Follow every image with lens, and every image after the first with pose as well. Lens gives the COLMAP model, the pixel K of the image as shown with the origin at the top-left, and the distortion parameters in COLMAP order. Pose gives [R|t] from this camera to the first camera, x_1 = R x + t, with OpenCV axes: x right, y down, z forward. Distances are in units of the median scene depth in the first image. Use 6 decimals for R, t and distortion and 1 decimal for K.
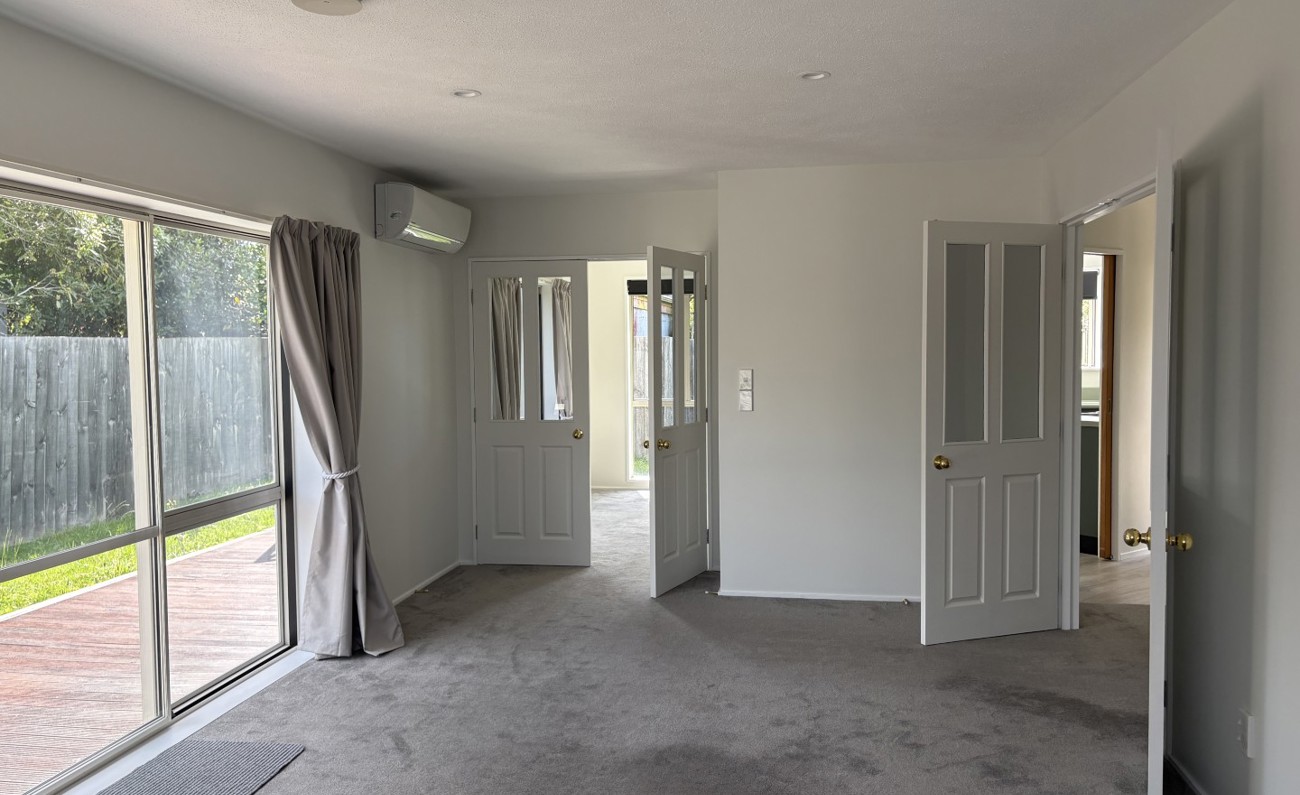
lens RADIAL K [[973.8, 0, 651.5], [0, 973.8, 397.8], [0, 0, 1]] dist [0.014866, -0.014505]
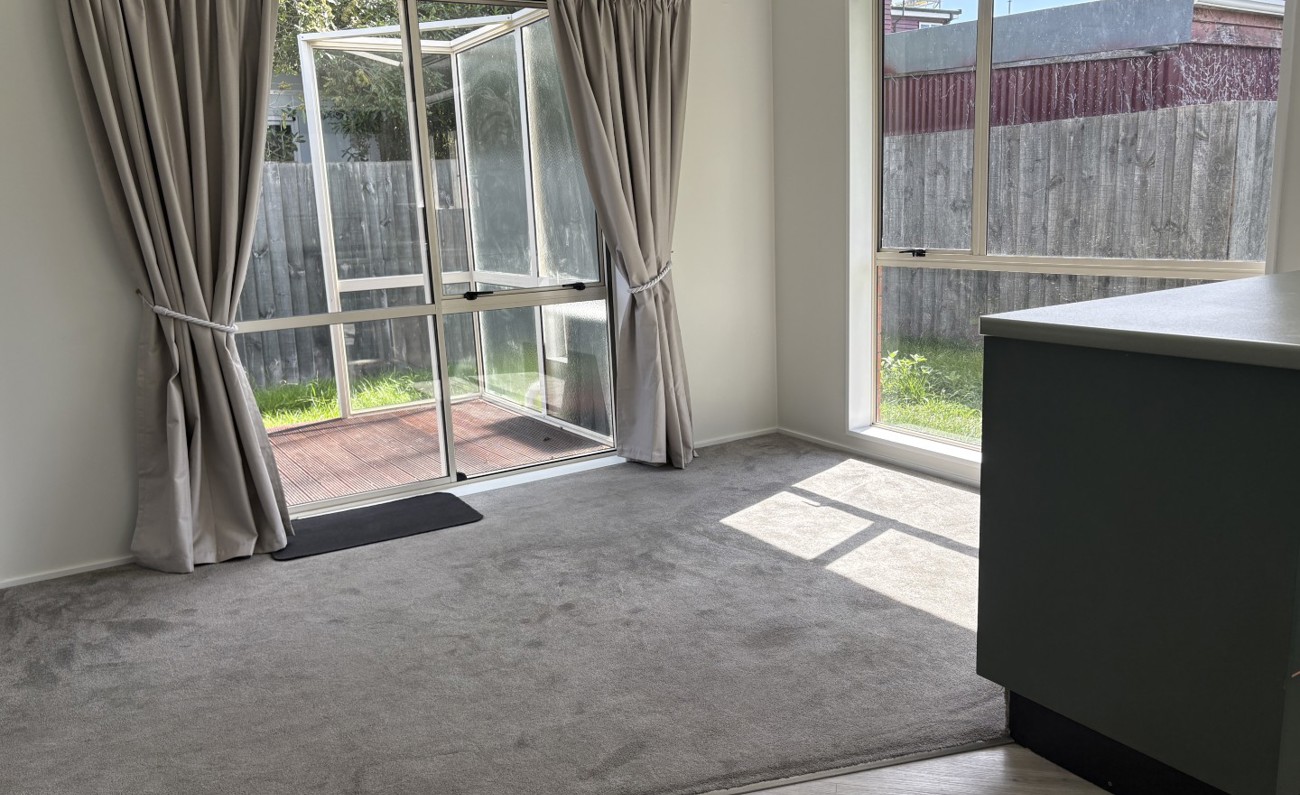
lens RADIAL K [[973.8, 0, 657.8], [0, 973.8, 404.7], [0, 0, 1]] dist [0.014866, -0.014505]
pose [[0.663116, 0.145995, -0.734141, 0.273804], [-0.008988, 0.982277, 0.187222, -0.018661], [0.748463, -0.117551, 0.652676, 0.685677]]
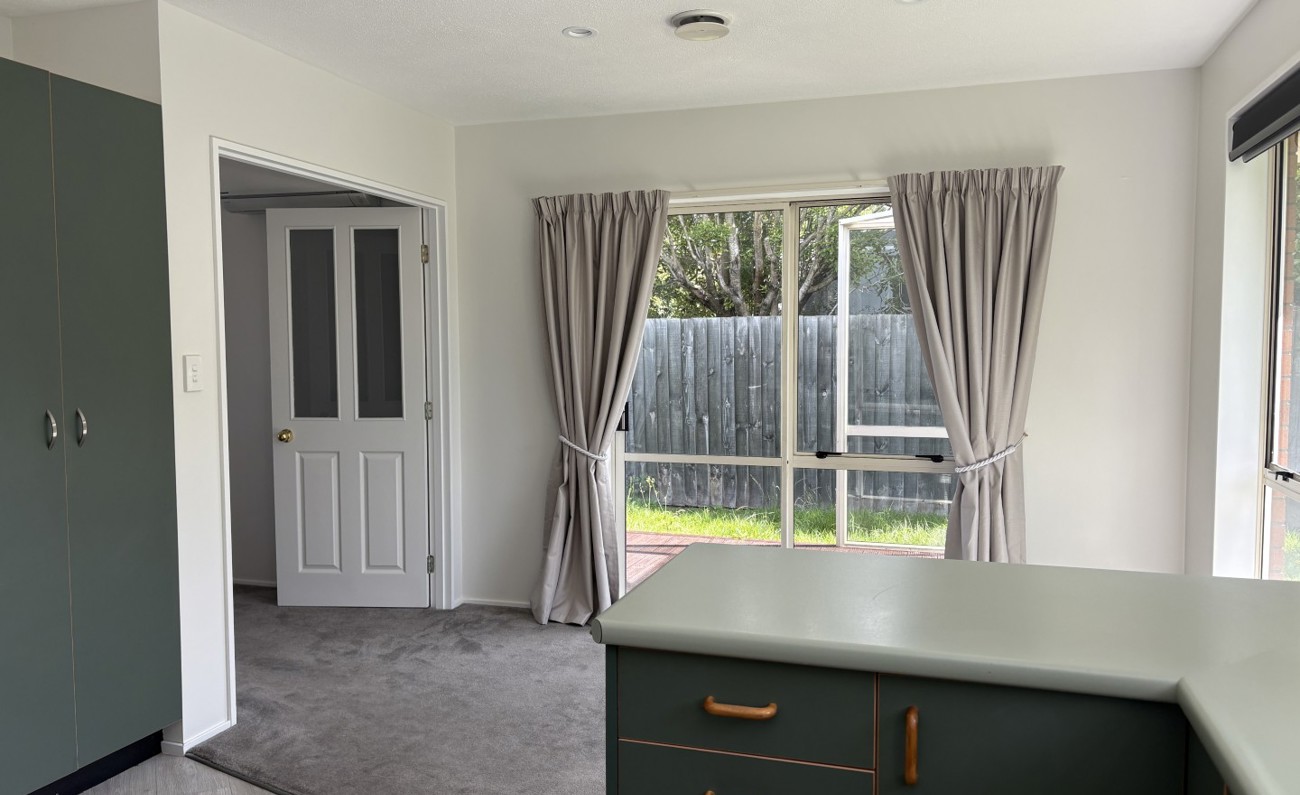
lens RADIAL K [[973.8, 0, 658.4], [0, 973.8, 396.3], [0, 0, 1]] dist [0.014866, -0.014505]
pose [[-0.130076, 0.076127, -0.988577, 0.388255], [-0.042703, 0.995693, 0.082294, -0.051465], [0.990584, 0.052920, -0.126265, 0.900214]]
